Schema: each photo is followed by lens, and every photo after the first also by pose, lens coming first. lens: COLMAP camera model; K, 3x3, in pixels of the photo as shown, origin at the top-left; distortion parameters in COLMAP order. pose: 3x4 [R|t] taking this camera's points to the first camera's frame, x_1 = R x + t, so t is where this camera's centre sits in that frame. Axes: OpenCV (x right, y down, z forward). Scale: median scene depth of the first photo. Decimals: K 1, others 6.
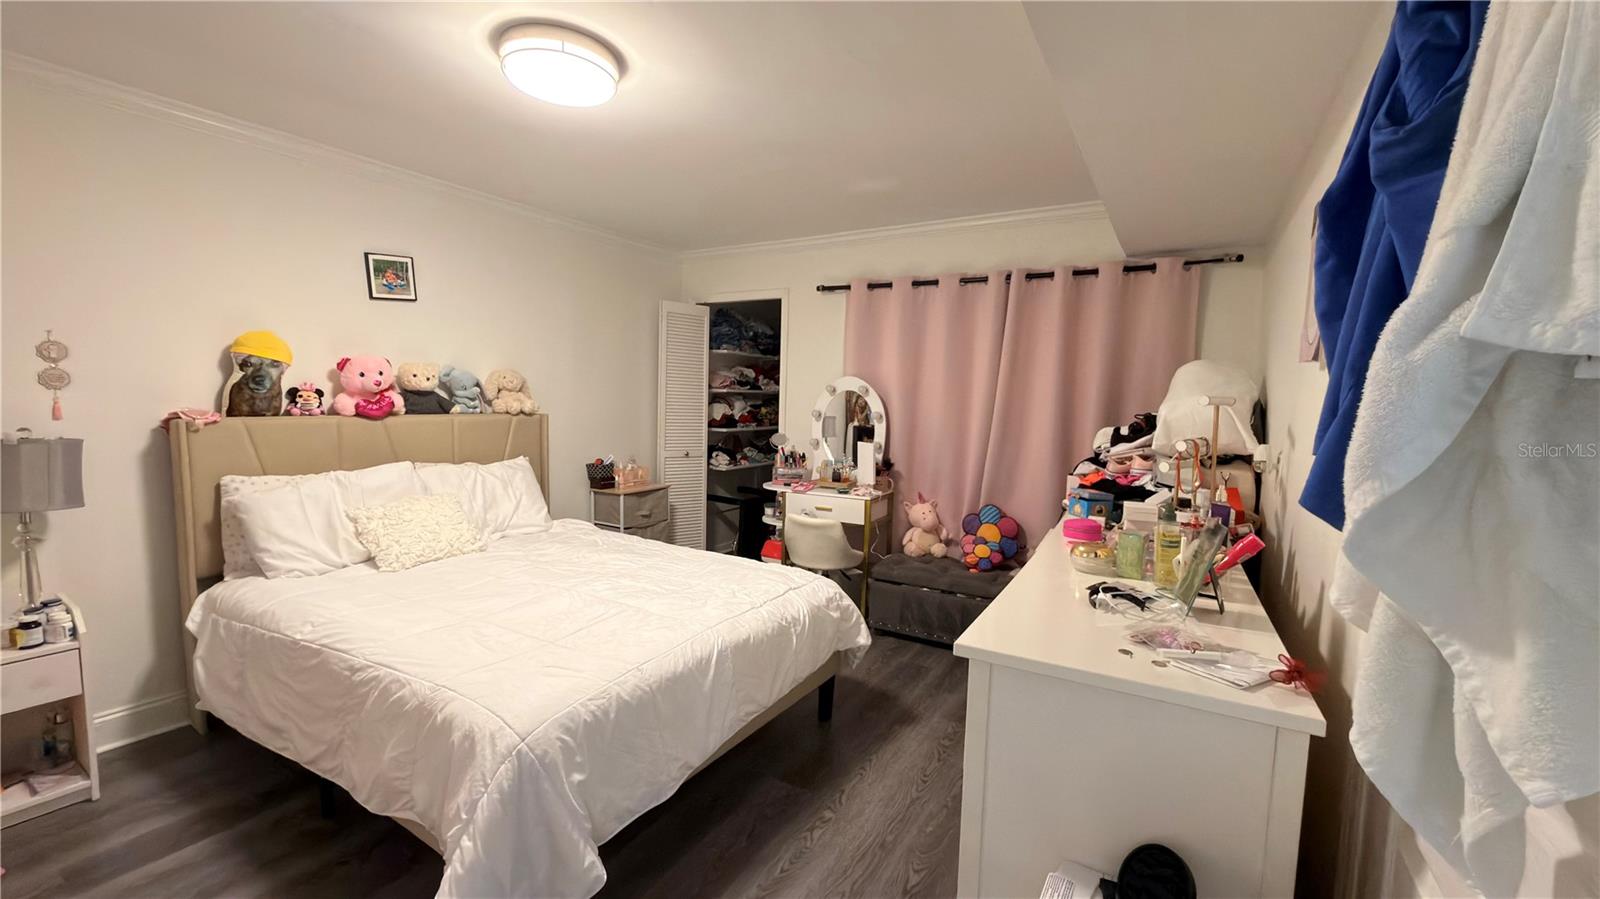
lens RADIAL K [[643.2, 0, 800.4], [0, 643.2, 451.2], [0, 0, 1]] dist [-0.001567, -0.000643]
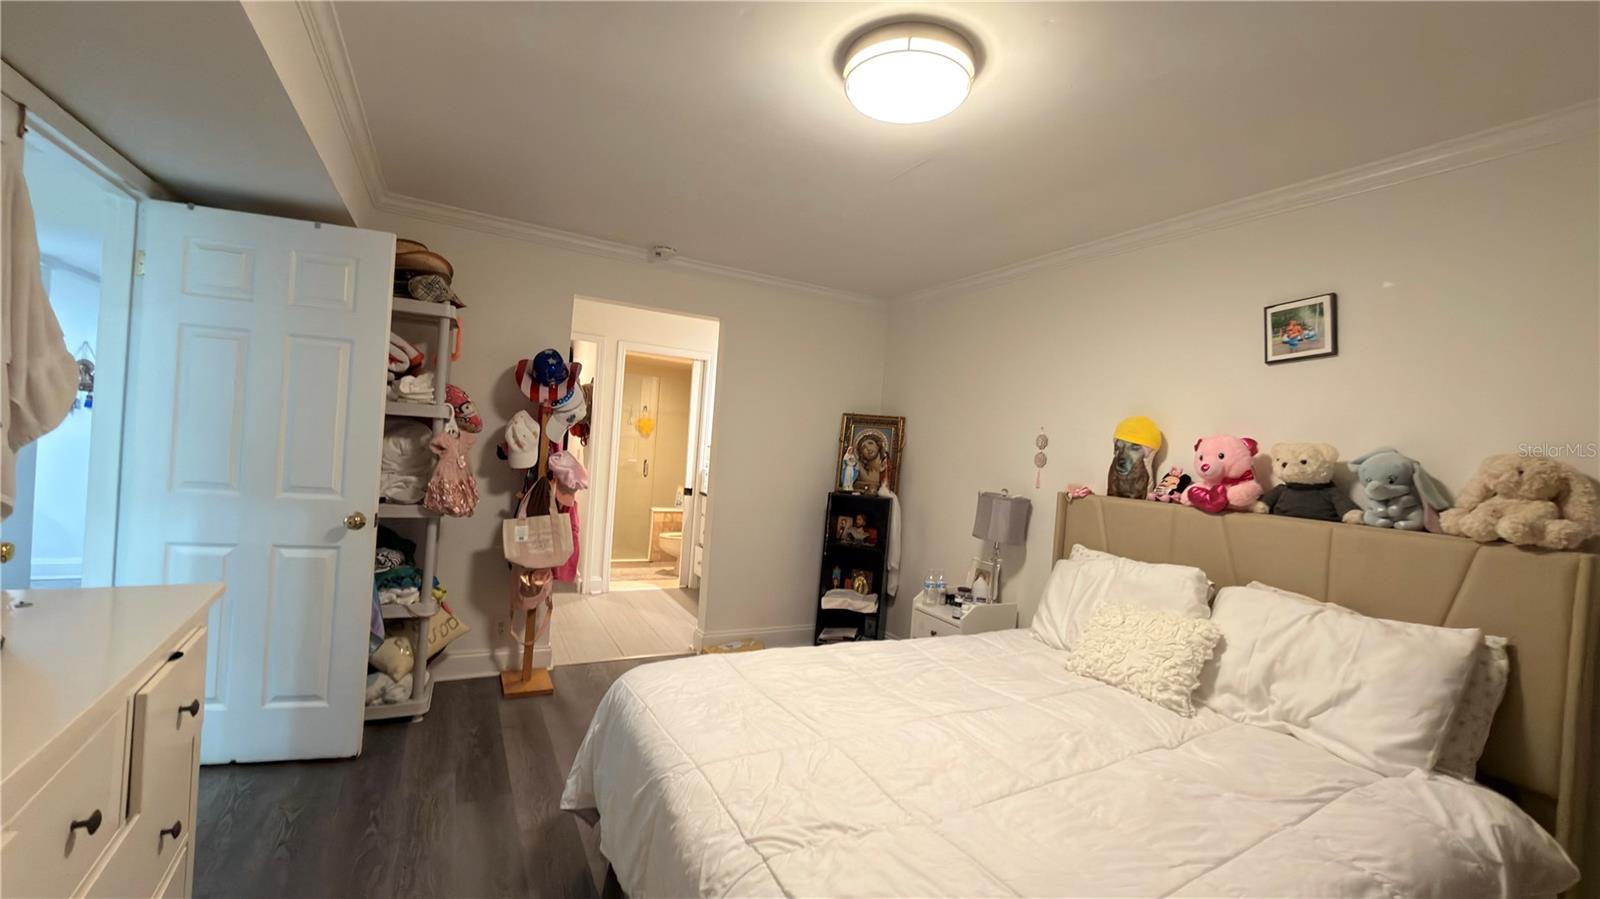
lens RADIAL K [[643.2, 0, 792.2], [0, 643.2, 450.6], [0, 0, 1]] dist [-0.001567, -0.000643]
pose [[-0.516998, -0.054831, -0.854229, 0.286856], [-0.158812, 0.986765, 0.032778, -0.067733], [0.841126, 0.152607, -0.518863, 0.932663]]
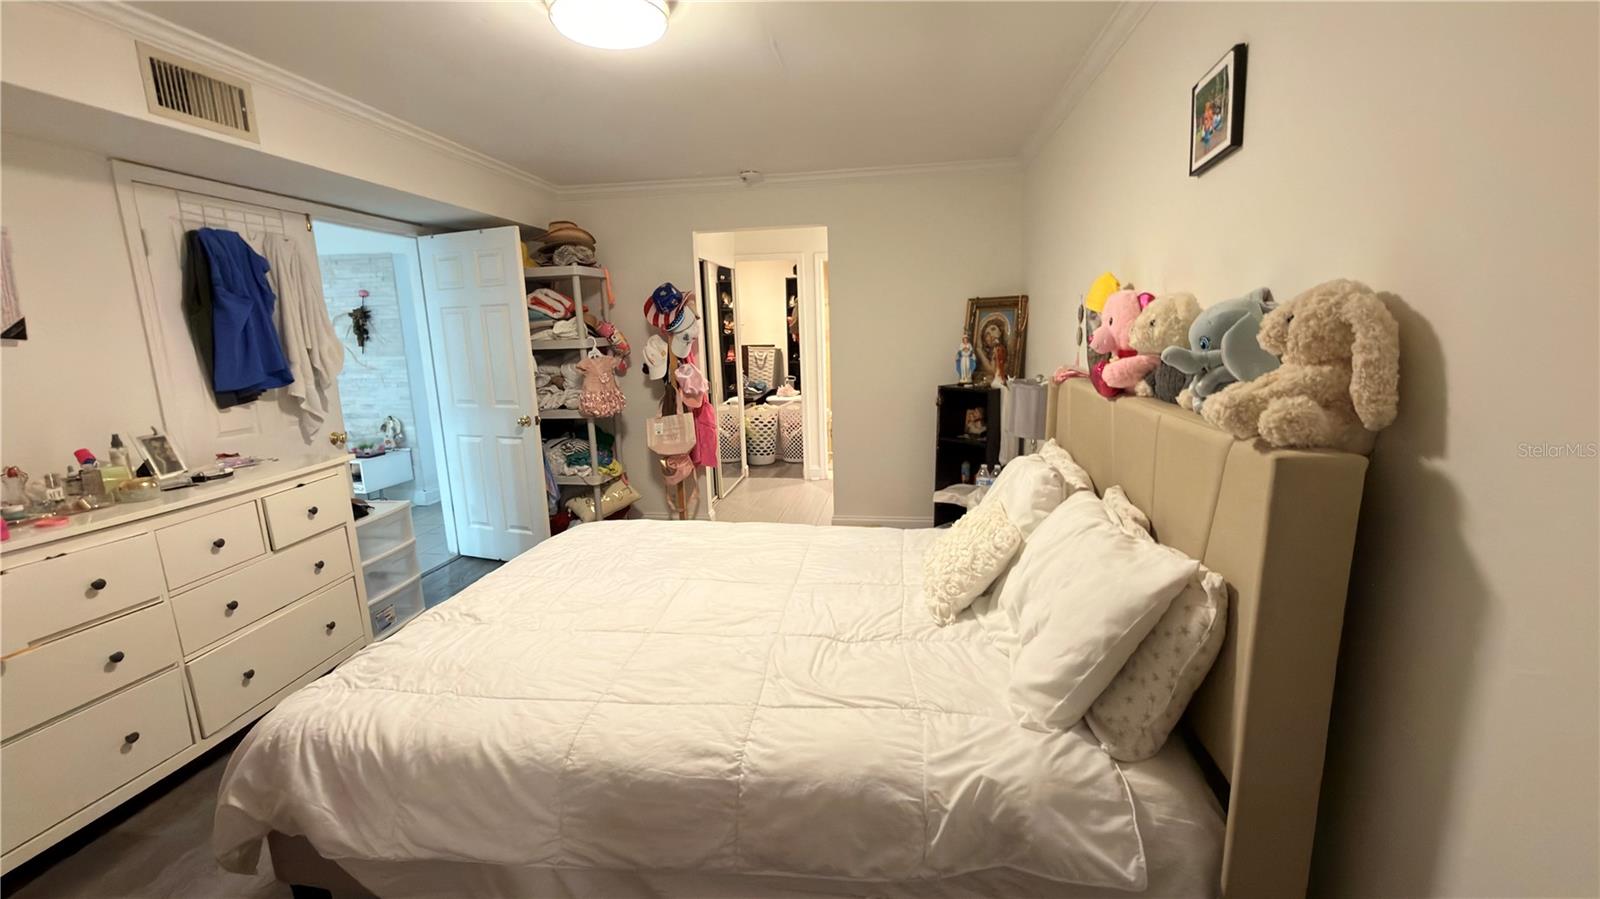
lens RADIAL K [[643.2, 0, 801.8], [0, 643.2, 451.2], [0, 0, 1]] dist [-0.001567, -0.000643]
pose [[-0.929079, 0.070141, -0.363170, -0.160034], [-0.026160, 0.966936, 0.253672, -0.144107], [0.368955, 0.245182, -0.896526, 1.409724]]
